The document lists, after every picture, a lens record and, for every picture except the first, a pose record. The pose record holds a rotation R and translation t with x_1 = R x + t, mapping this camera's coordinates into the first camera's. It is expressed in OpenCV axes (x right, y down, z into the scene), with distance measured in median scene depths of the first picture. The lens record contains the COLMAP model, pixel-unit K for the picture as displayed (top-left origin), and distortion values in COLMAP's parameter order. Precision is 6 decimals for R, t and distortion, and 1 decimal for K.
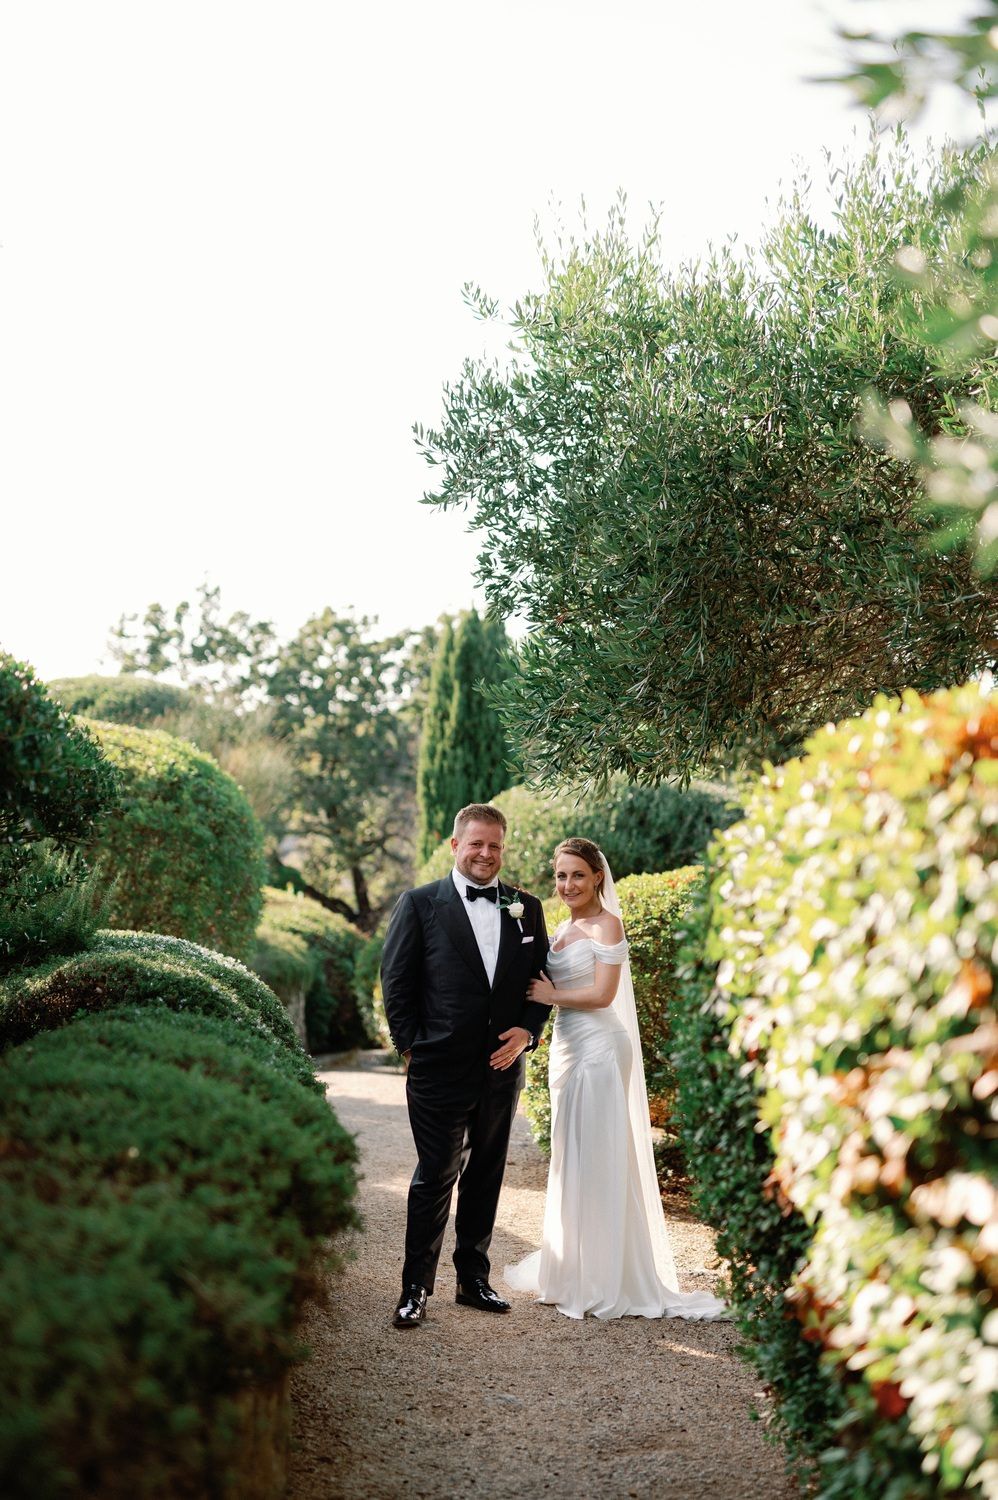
lens RADIAL K [[2083.9, 0, 426.3], [0, 2083.9, 767.9], [0, 0, 1]] dist [0.092591, -0.044156]
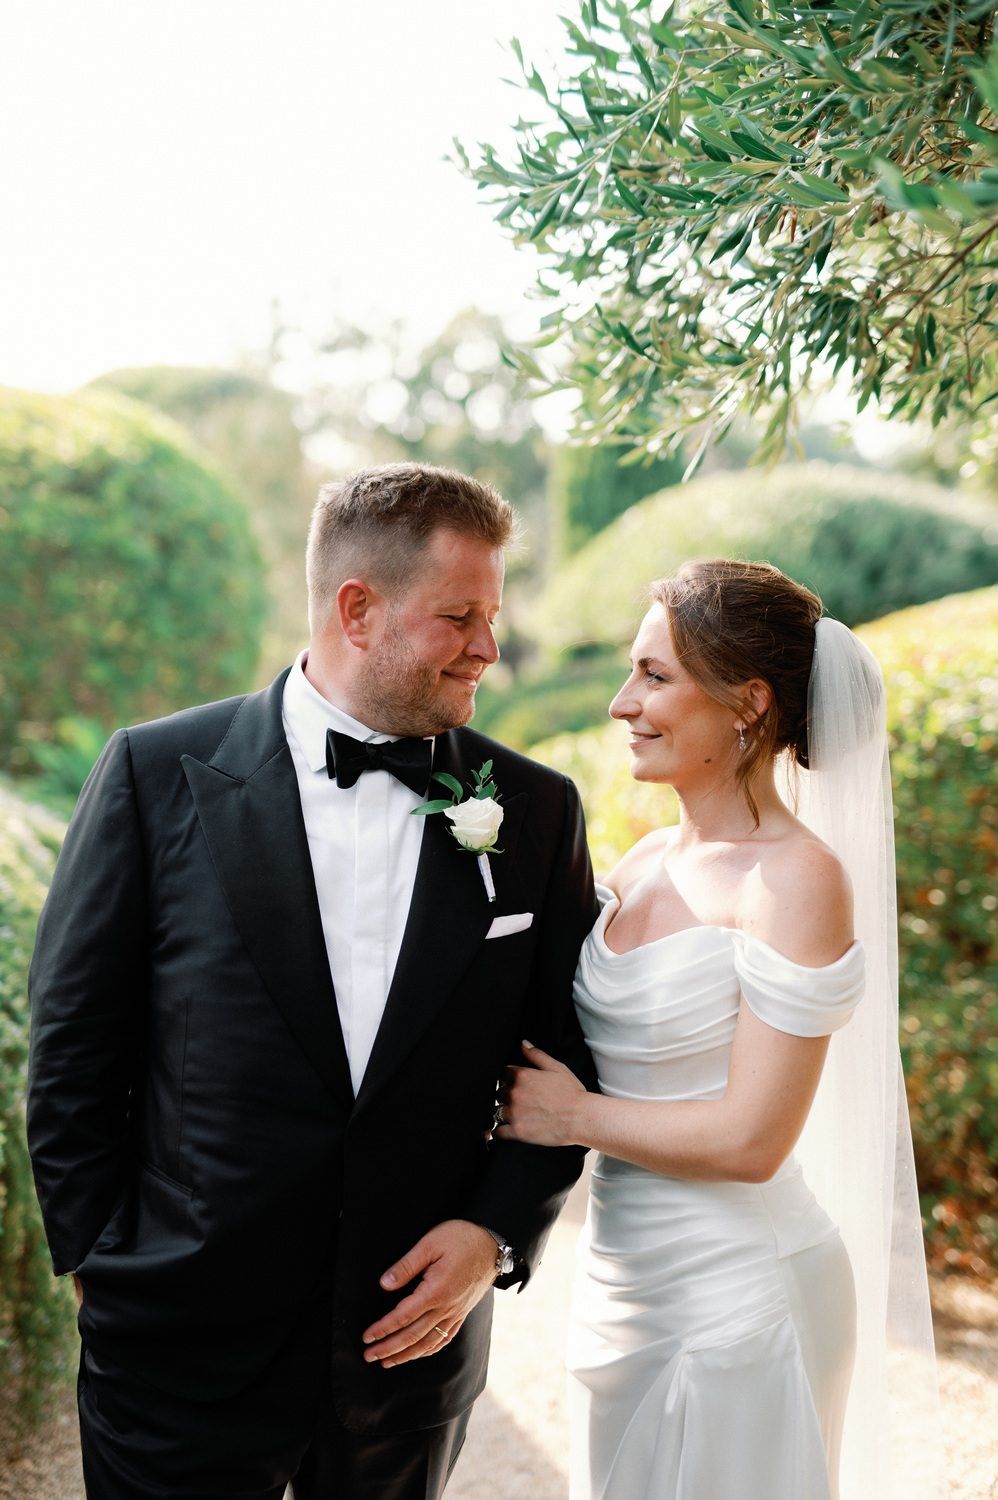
lens RADIAL K [[2149.0, 0, 499.0], [0, 2149.0, 750.0], [0, 0, 1]] dist [0.039145, 0.013547]
pose [[0.998714, 0.014238, -0.048662, 0.015879], [-0.008313, 0.992754, 0.119872, 0.006089], [0.050017, -0.119314, 0.991596, 0.180528]]
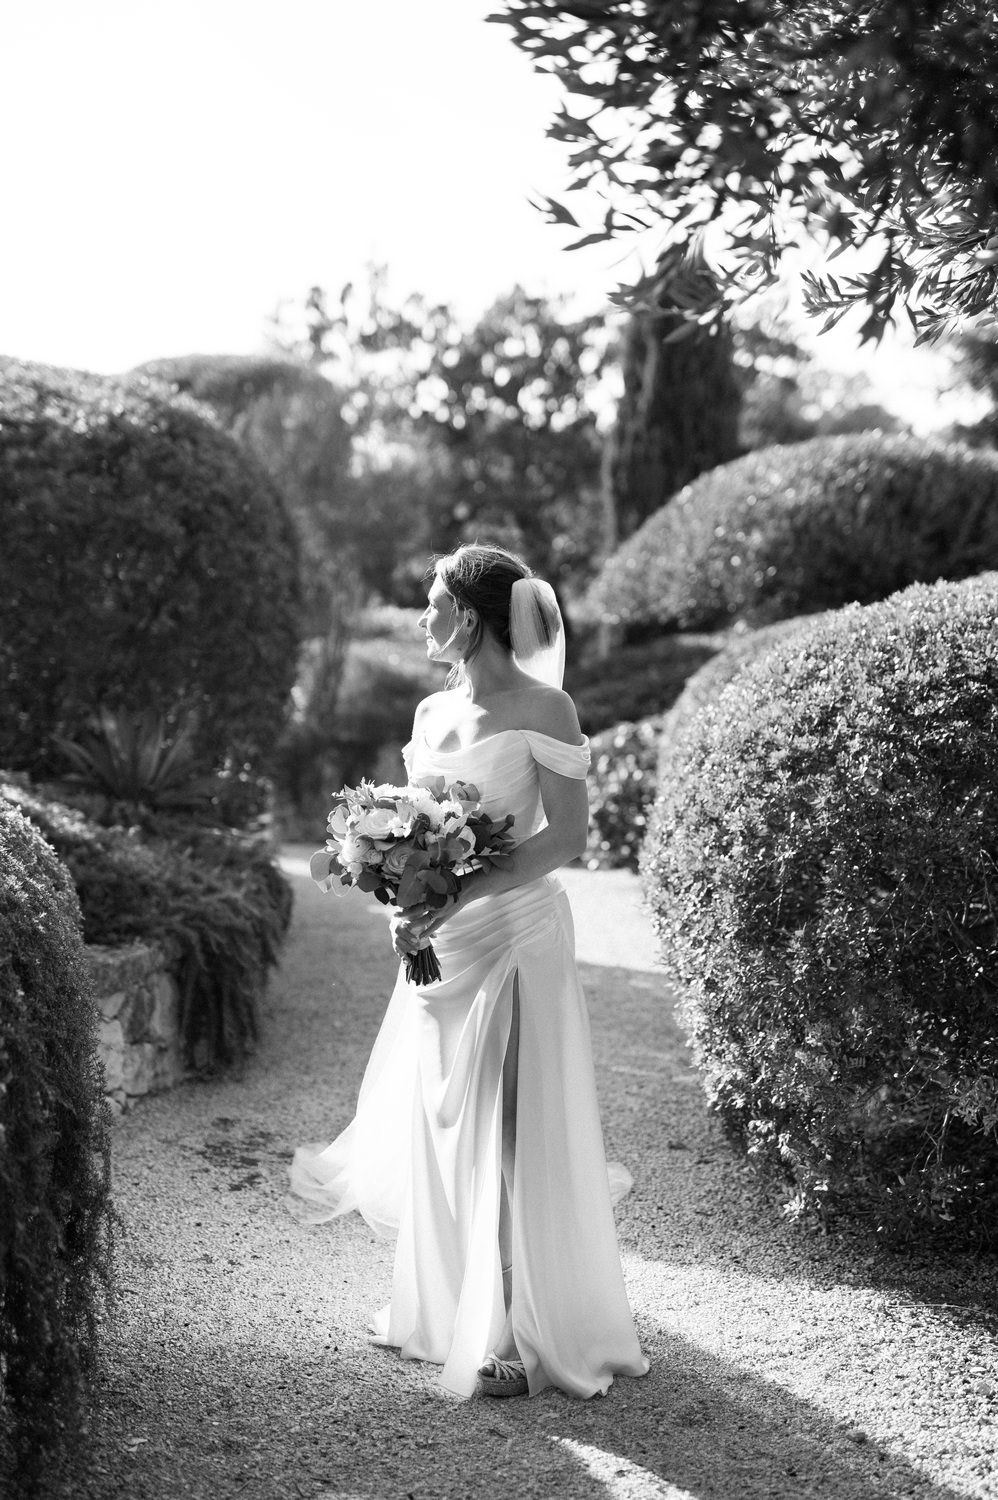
lens RADIAL K [[2149.0, 0, 490.0], [0, 2149.0, 747.2], [0, 0, 1]] dist [0.030670, 0.028623]
pose [[0.996784, -0.013136, -0.079052, 0.015741], [0.022541, 0.992604, 0.119283, 0.010998], [0.076901, -0.120681, 0.989708, 0.200251]]
